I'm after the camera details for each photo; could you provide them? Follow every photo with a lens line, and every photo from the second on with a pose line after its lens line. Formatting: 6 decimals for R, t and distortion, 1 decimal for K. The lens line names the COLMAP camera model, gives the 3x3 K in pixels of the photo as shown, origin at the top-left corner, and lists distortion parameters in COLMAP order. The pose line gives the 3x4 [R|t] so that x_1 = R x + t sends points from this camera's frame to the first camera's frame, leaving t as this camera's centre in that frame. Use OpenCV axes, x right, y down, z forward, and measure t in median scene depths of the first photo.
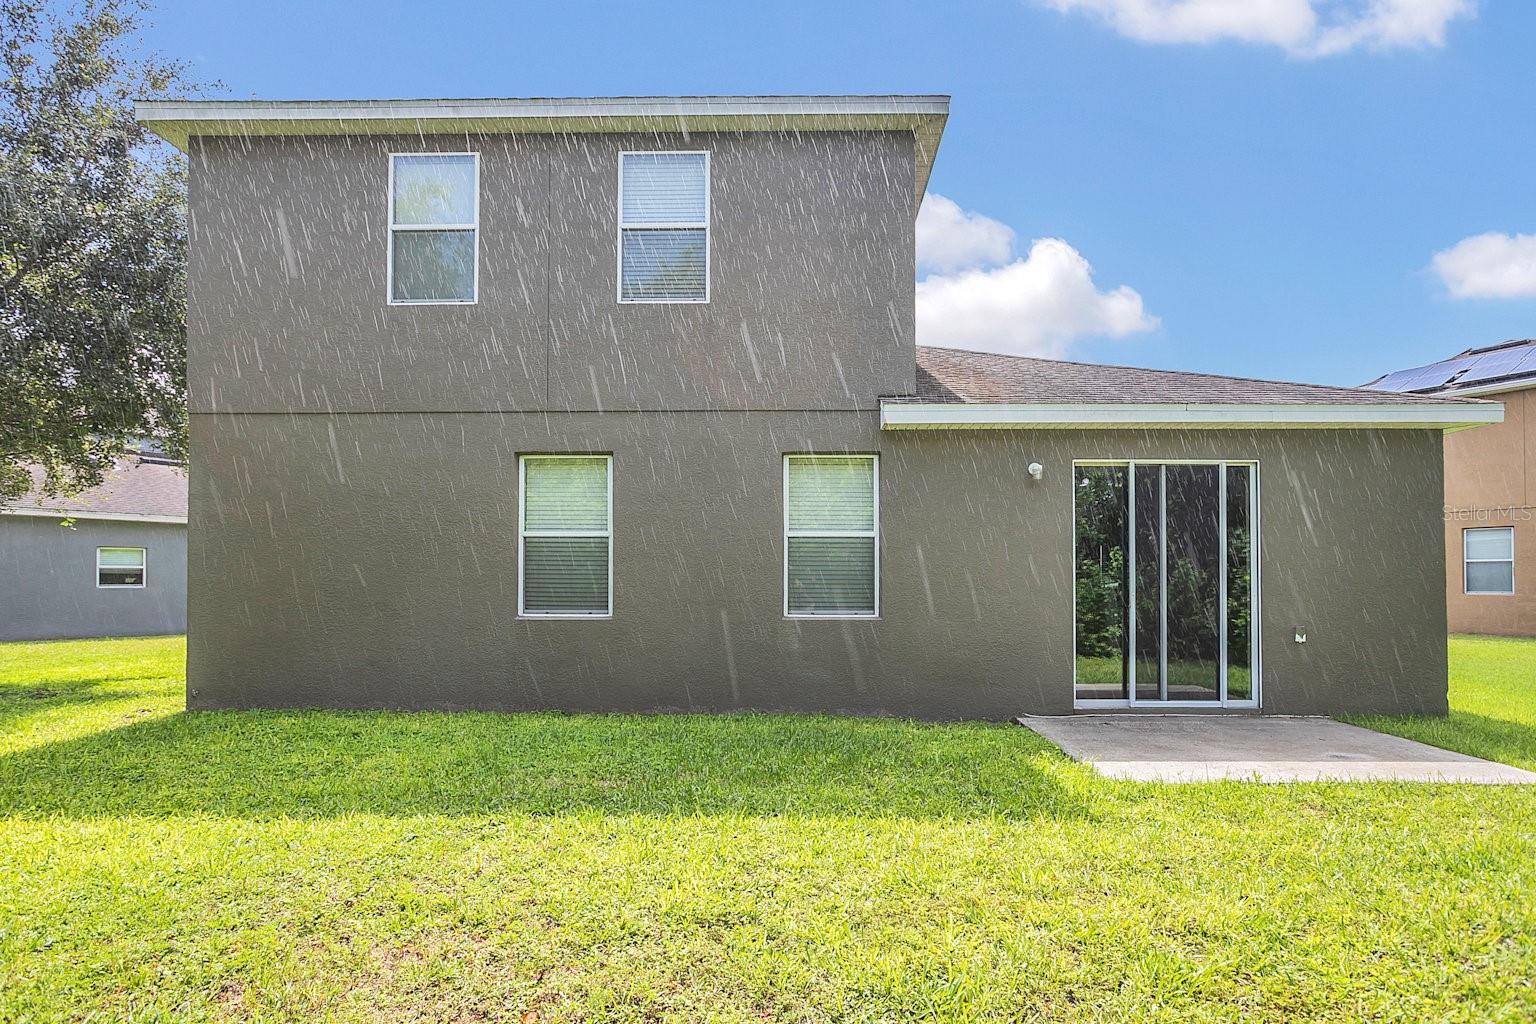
lens RADIAL K [[676.0, 0, 905.9], [0, 676.0, 561.8], [0, 0, 1]] dist [-0.002395, -0.000276]
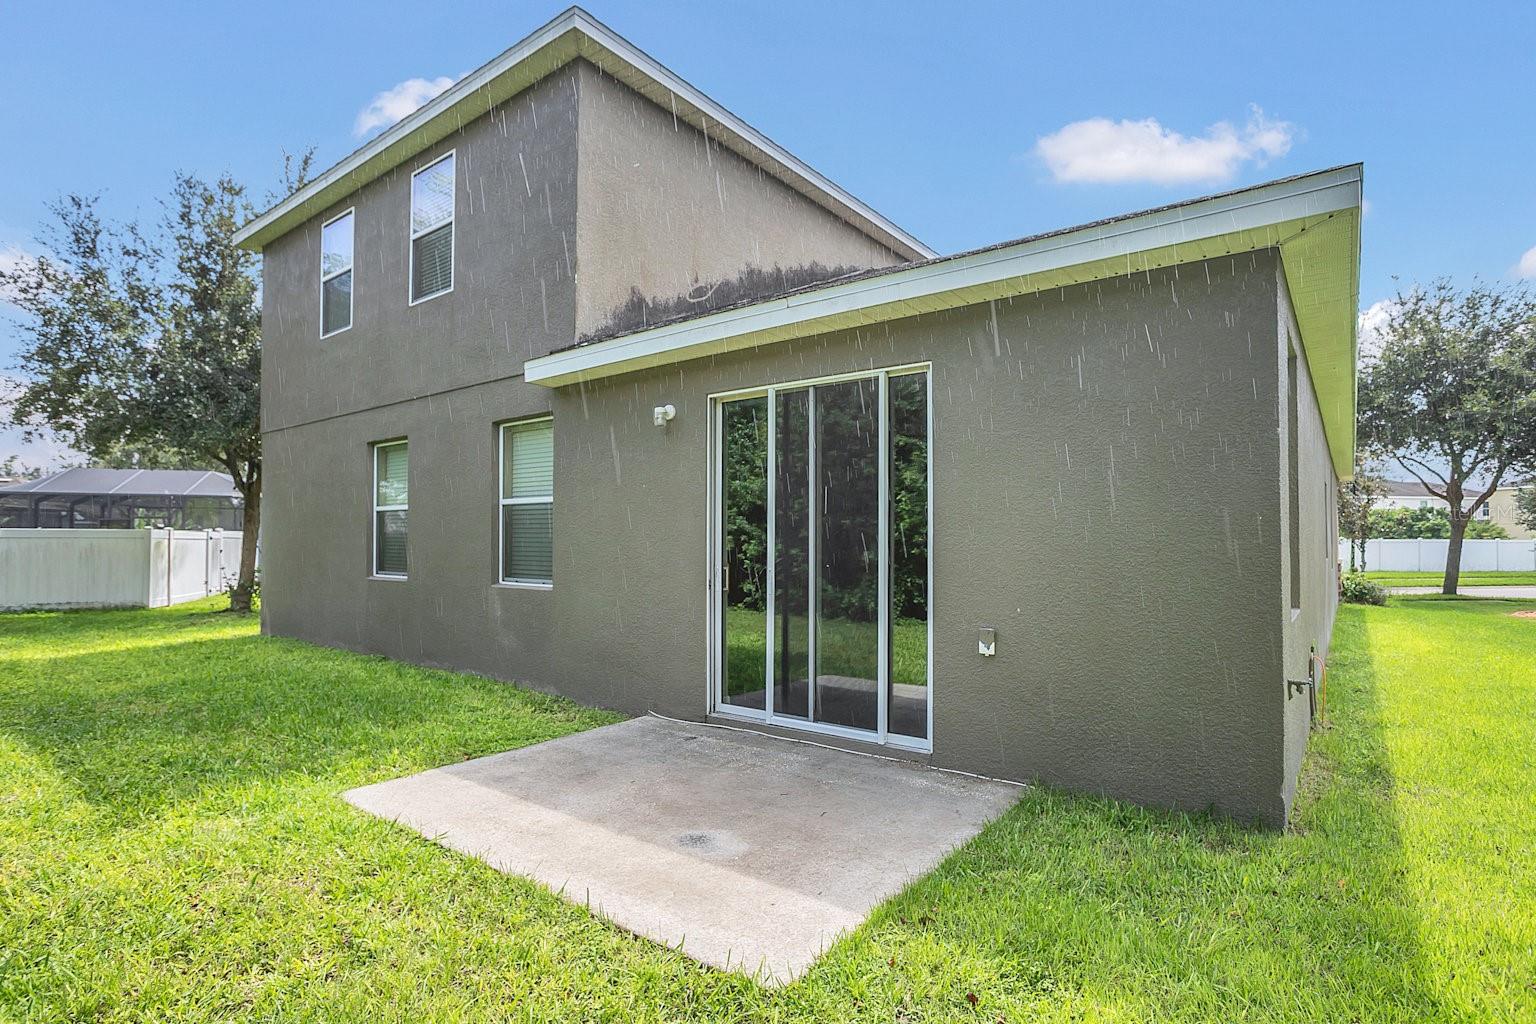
lens RADIAL K [[736.7, 0, 768.0], [0, 736.7, 512.0], [0, 0, 1]] dist [-0.000634, -0.000005]
pose [[0.806927, -0.025667, -0.590094, 0.796119], [0.023028, 0.999663, -0.011992, -0.004408], [0.590203, -0.003912, 0.807246, 0.350296]]
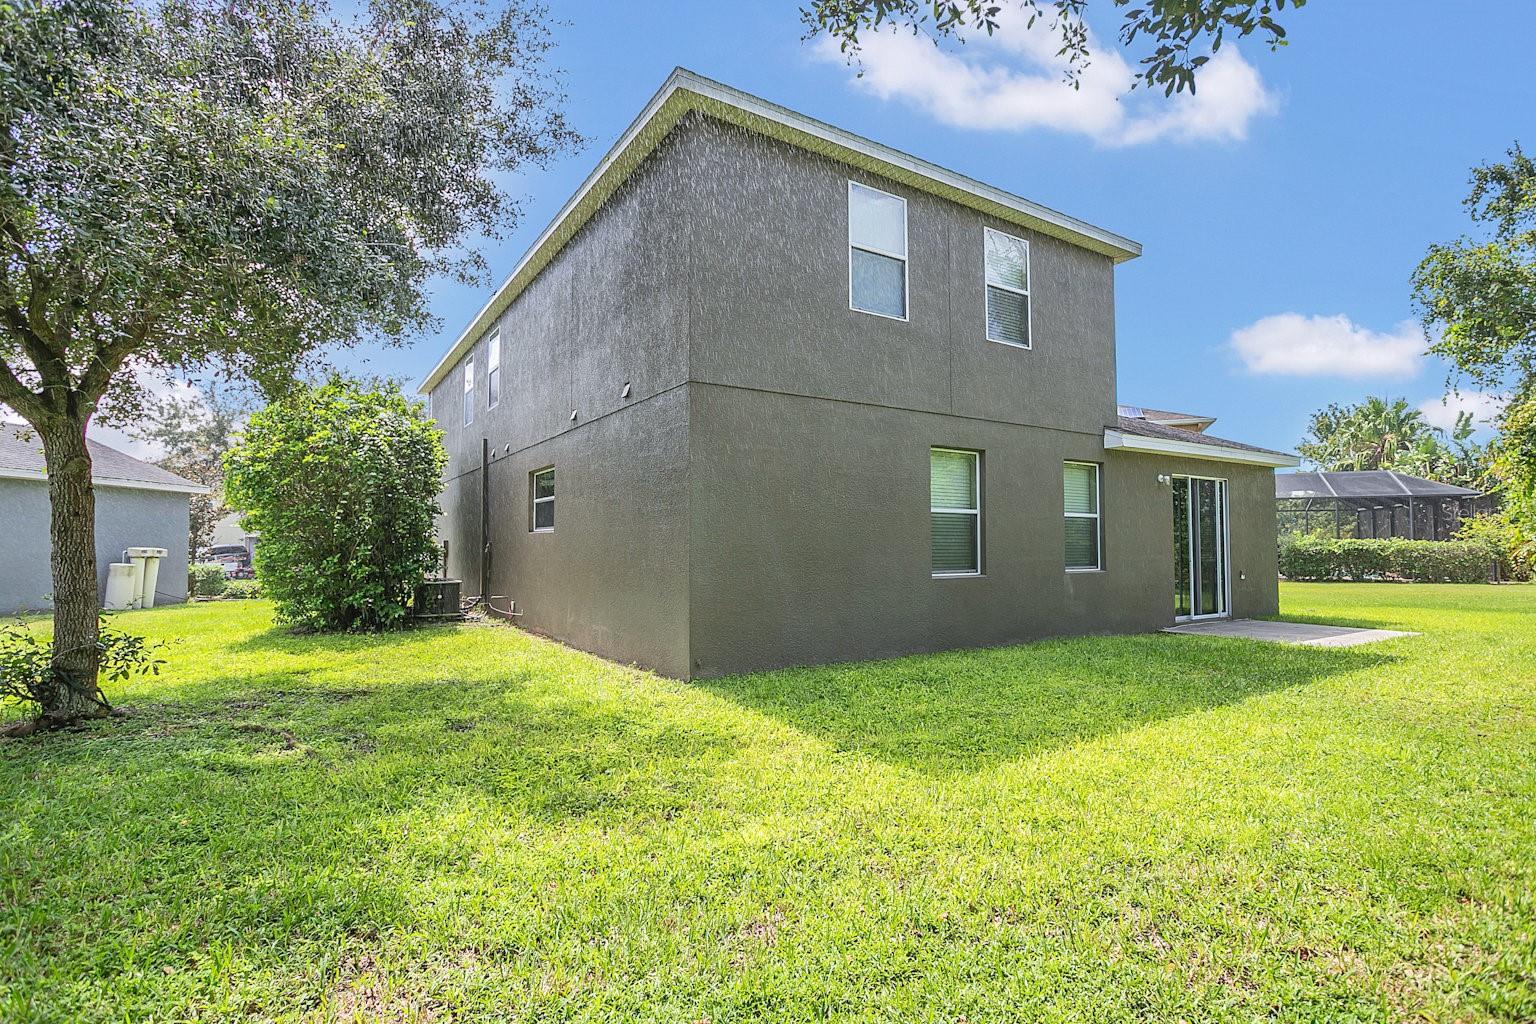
lens RADIAL K [[736.7, 0, 768.0], [0, 736.7, 512.0], [0, 0, 1]] dist [-0.000634, -0.000005]
pose [[0.833902, 0.019391, 0.551572, -1.579814], [-0.008163, 0.999707, -0.022803, -0.005257], [-0.551853, 0.014513, 0.833815, 0.033459]]
